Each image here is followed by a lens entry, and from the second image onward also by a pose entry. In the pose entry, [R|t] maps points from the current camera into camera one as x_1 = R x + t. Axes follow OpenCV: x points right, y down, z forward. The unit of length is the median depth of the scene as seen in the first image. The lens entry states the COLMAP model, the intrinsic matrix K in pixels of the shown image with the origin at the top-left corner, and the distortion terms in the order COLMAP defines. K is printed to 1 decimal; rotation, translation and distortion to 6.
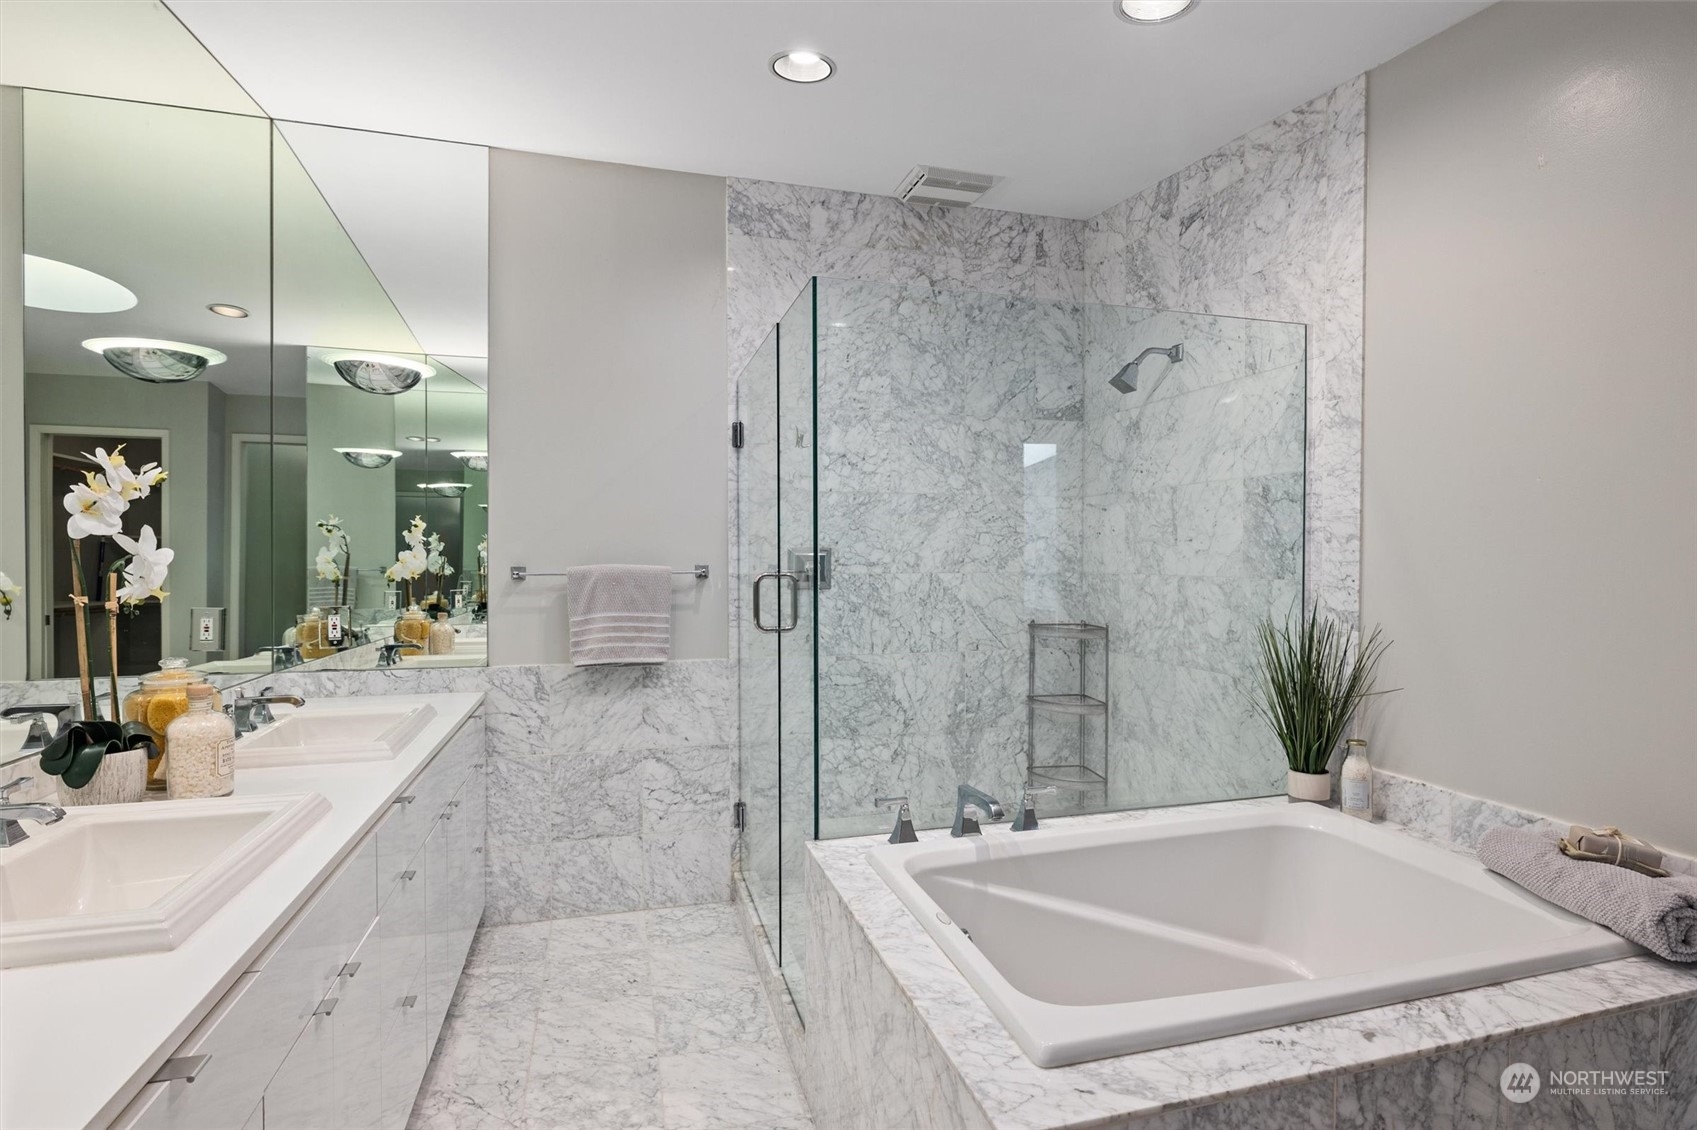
lens RADIAL K [[840.8, 0, 851.9], [0, 840.8, 568.0], [0, 0, 1]] dist [-0.013415, 0.003165]
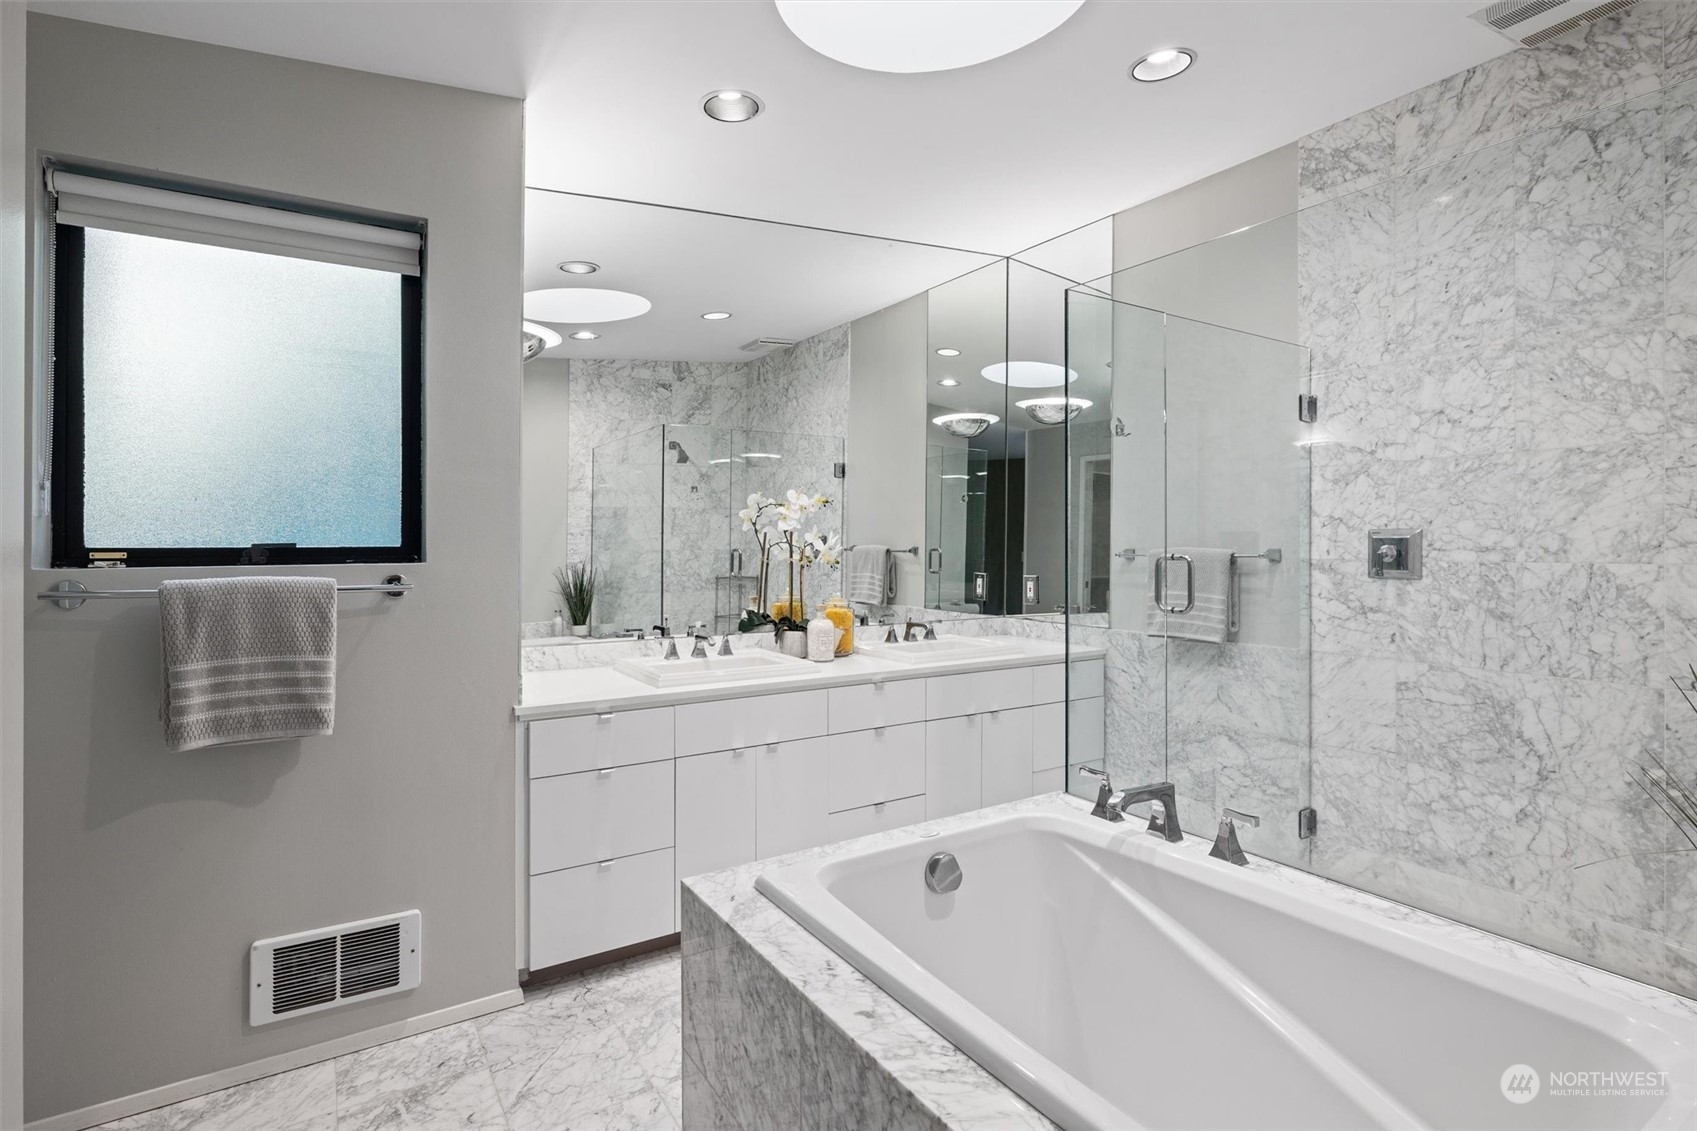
lens RADIAL K [[840.8, 0, 876.6], [0, 840.8, 537.7], [0, 0, 1]] dist [-0.013415, 0.003165]
pose [[0.302126, -0.007710, -0.953237, 0.579514], [-0.015458, 0.999796, -0.012986, 0.003249], [0.953143, 0.018659, 0.301945, 0.258162]]
